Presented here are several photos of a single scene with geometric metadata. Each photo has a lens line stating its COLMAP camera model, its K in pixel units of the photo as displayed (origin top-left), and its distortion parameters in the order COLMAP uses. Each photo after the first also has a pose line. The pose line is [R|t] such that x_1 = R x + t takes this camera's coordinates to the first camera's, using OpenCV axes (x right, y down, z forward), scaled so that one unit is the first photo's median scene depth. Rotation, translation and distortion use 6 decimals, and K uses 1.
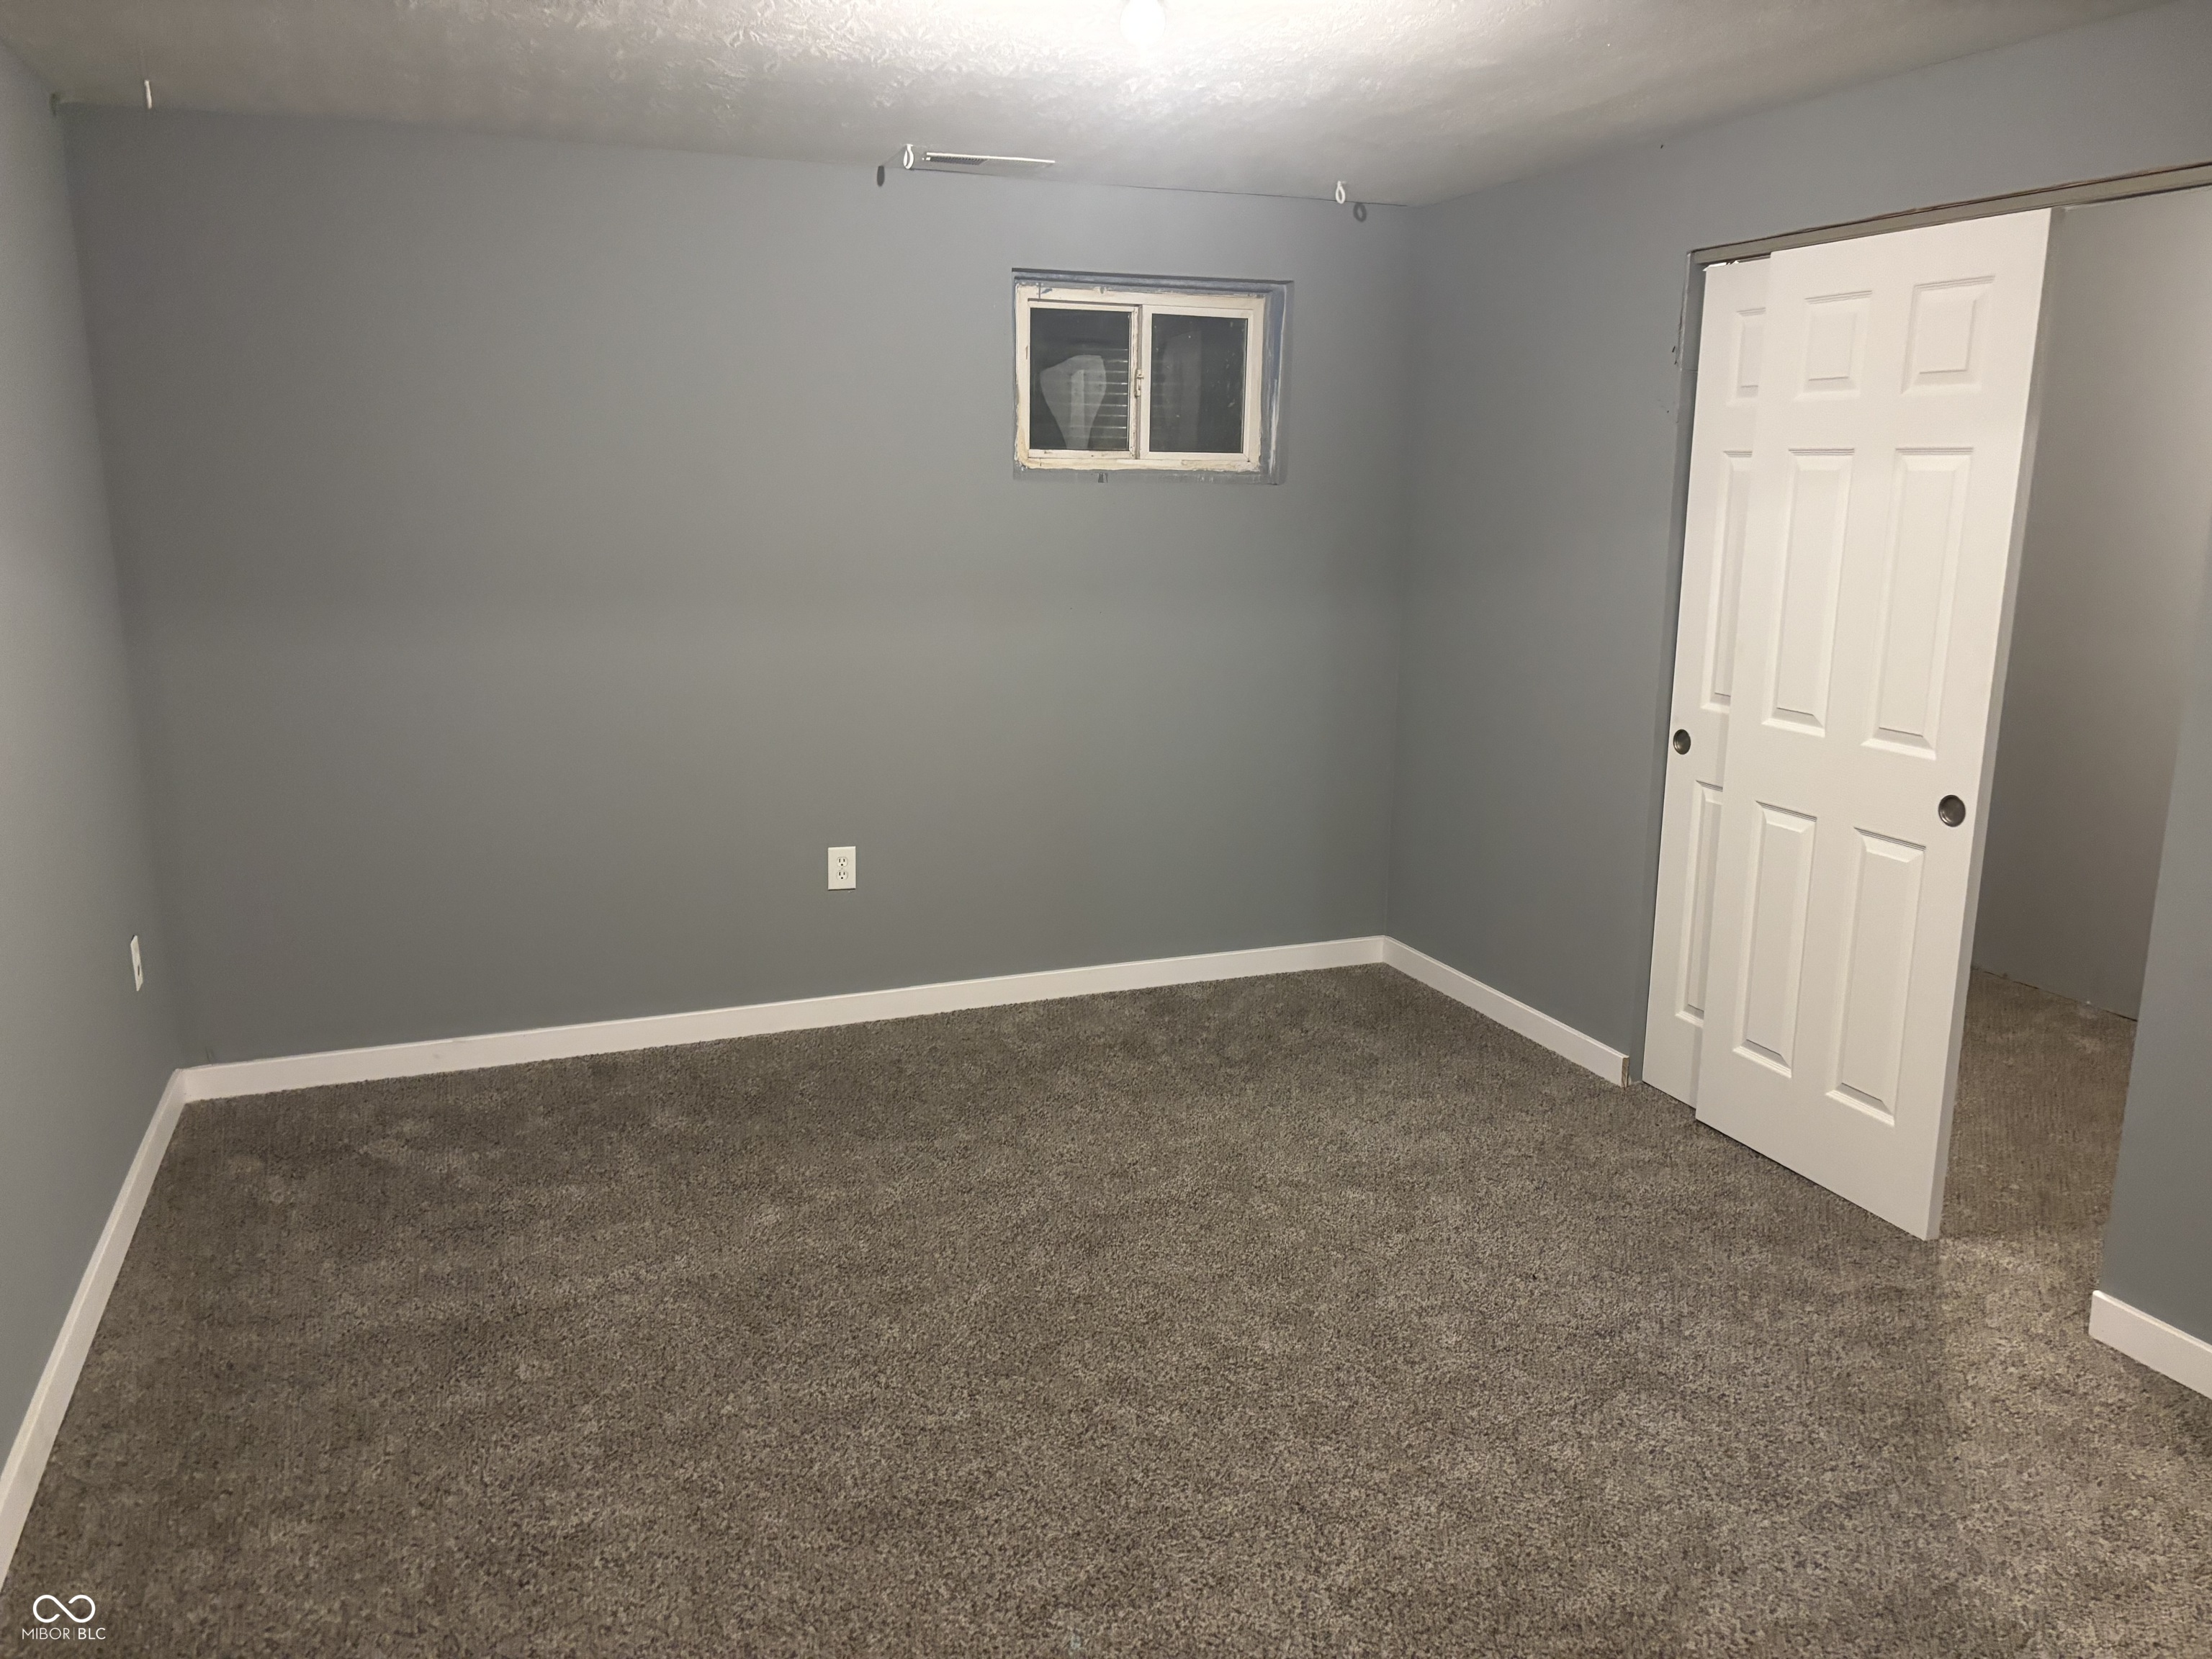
lens RADIAL K [[1693.6, 0, 1106.4], [0, 1693.6, 827.9], [0, 0, 1]] dist [0.044806, -0.004183]
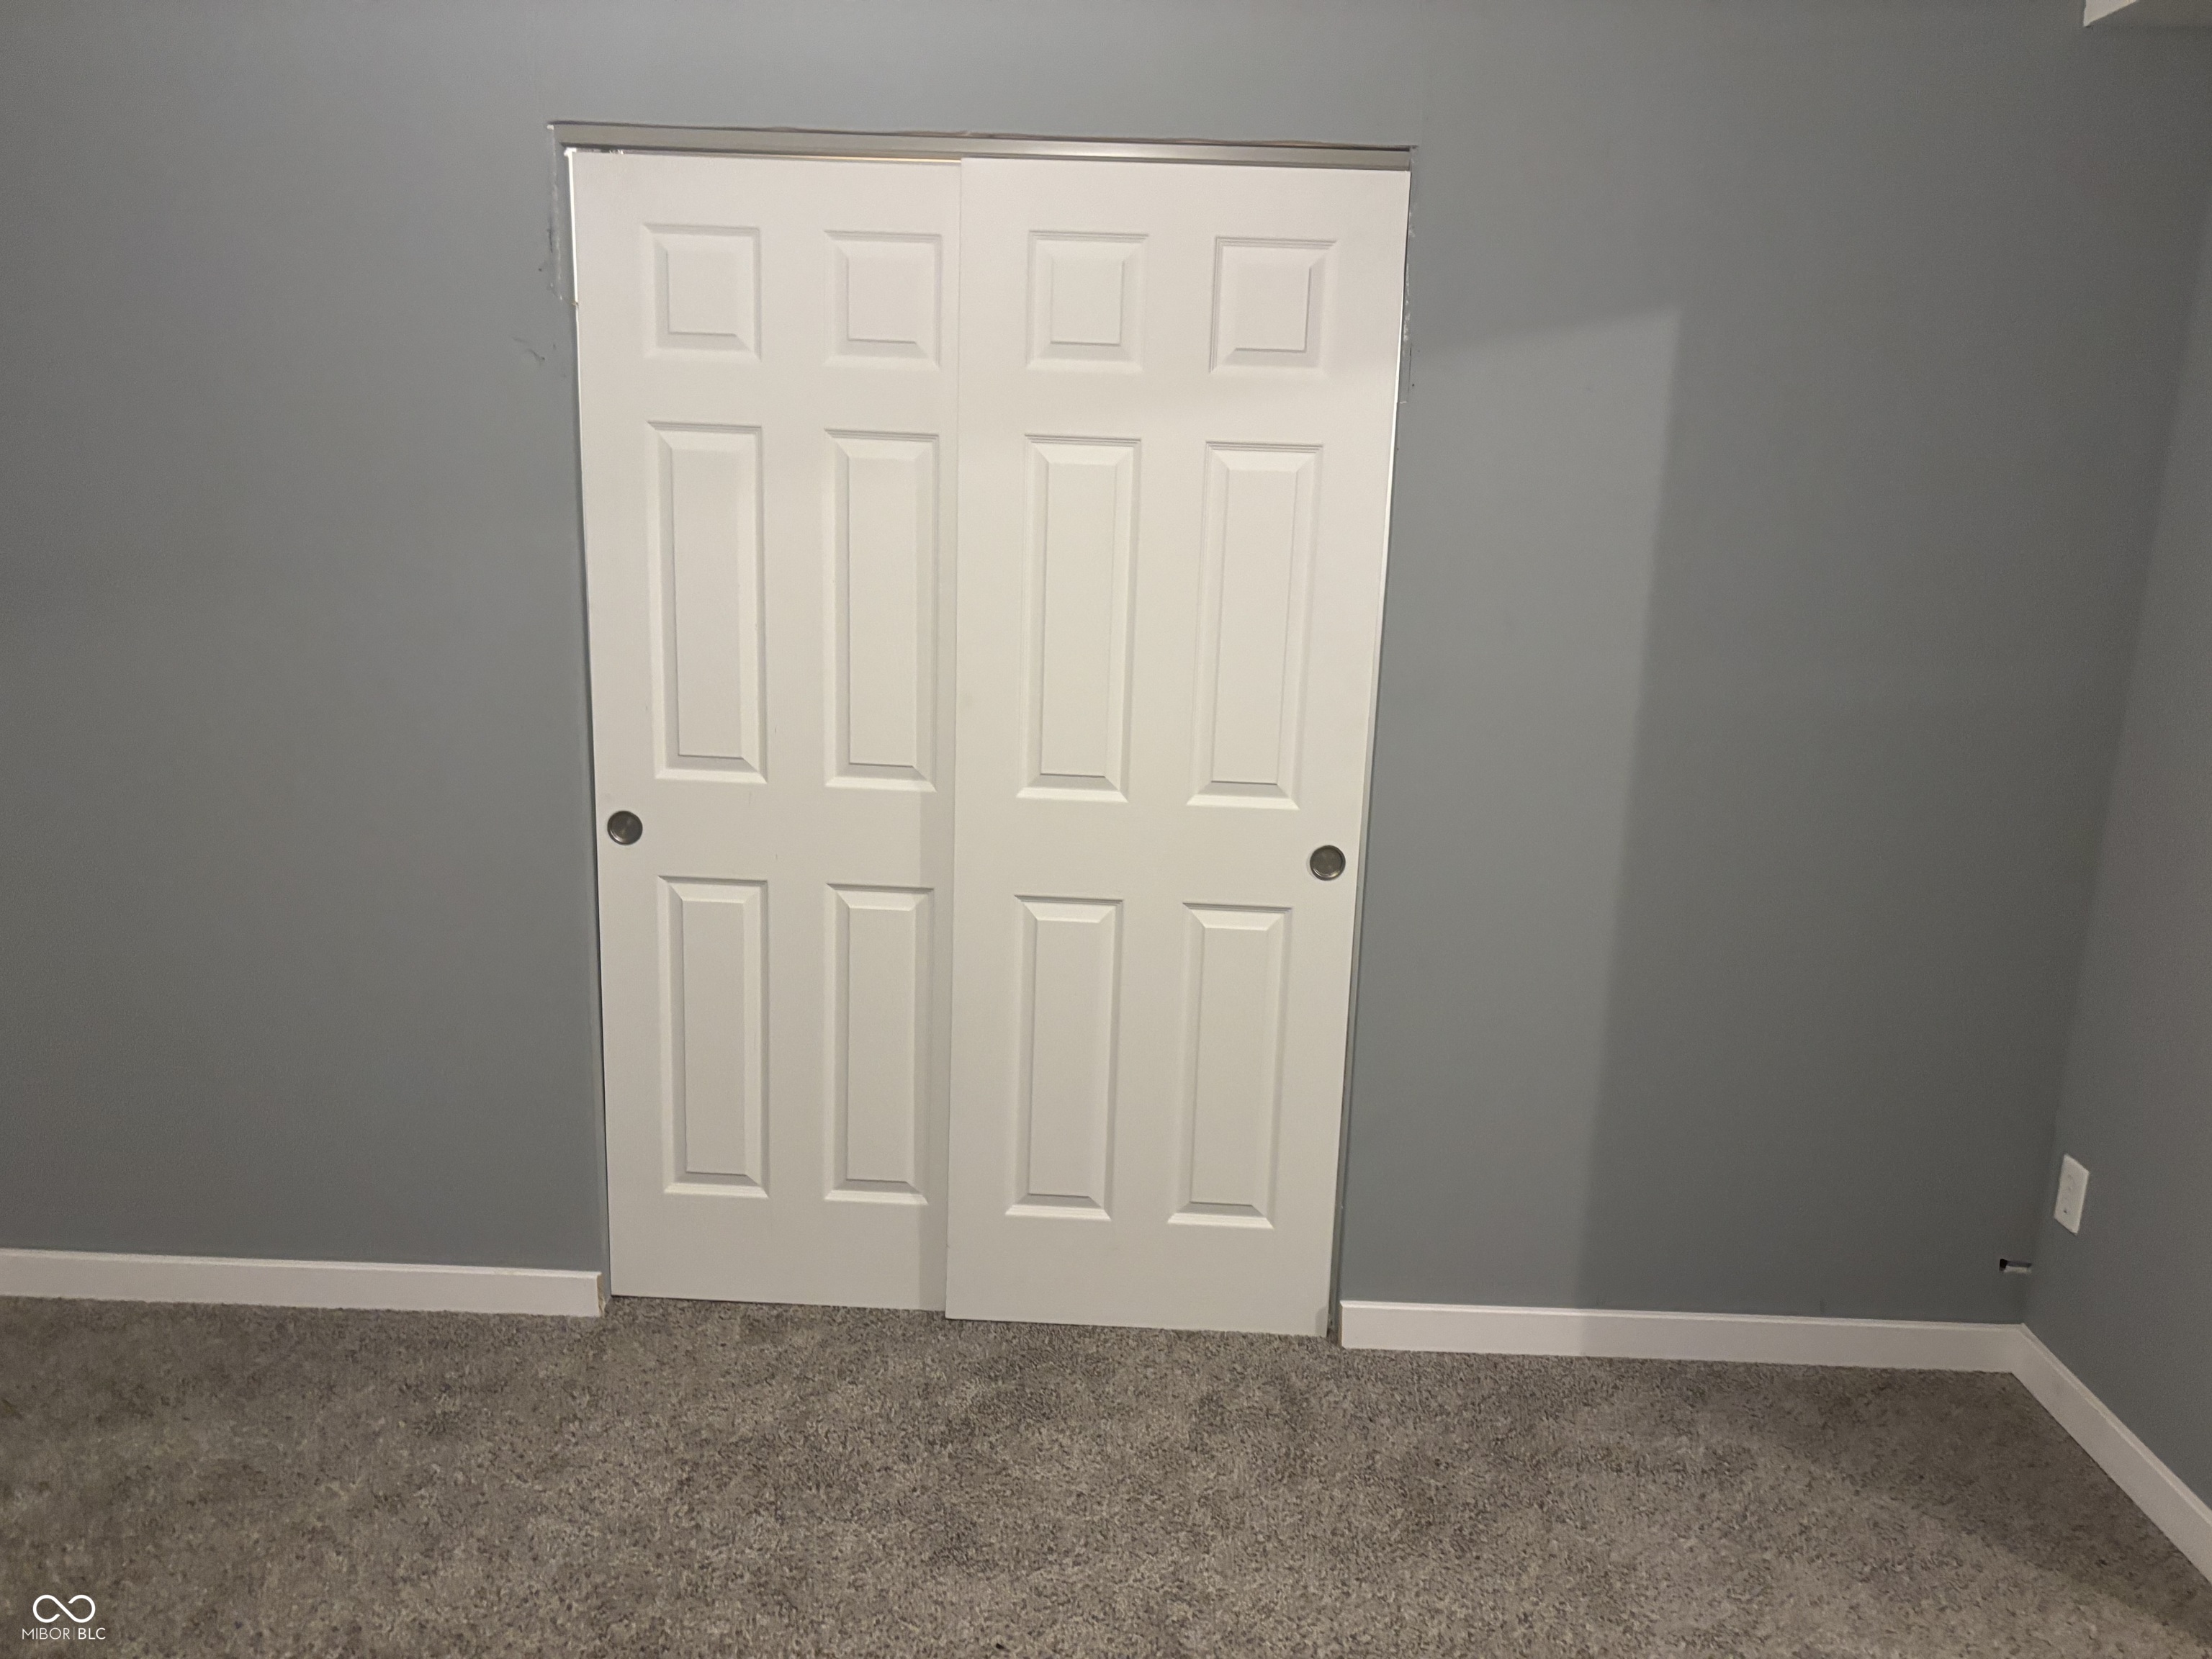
lens RADIAL K [[1693.6, 0, 1105.5], [0, 1693.6, 831.6], [0, 0, 1]] dist [0.044806, -0.004183]
pose [[0.389944, -0.199687, 0.898926, -0.280728], [0.167744, 0.975274, 0.143882, -0.146488], [-0.905431, 0.094683, 0.413799, 0.645835]]
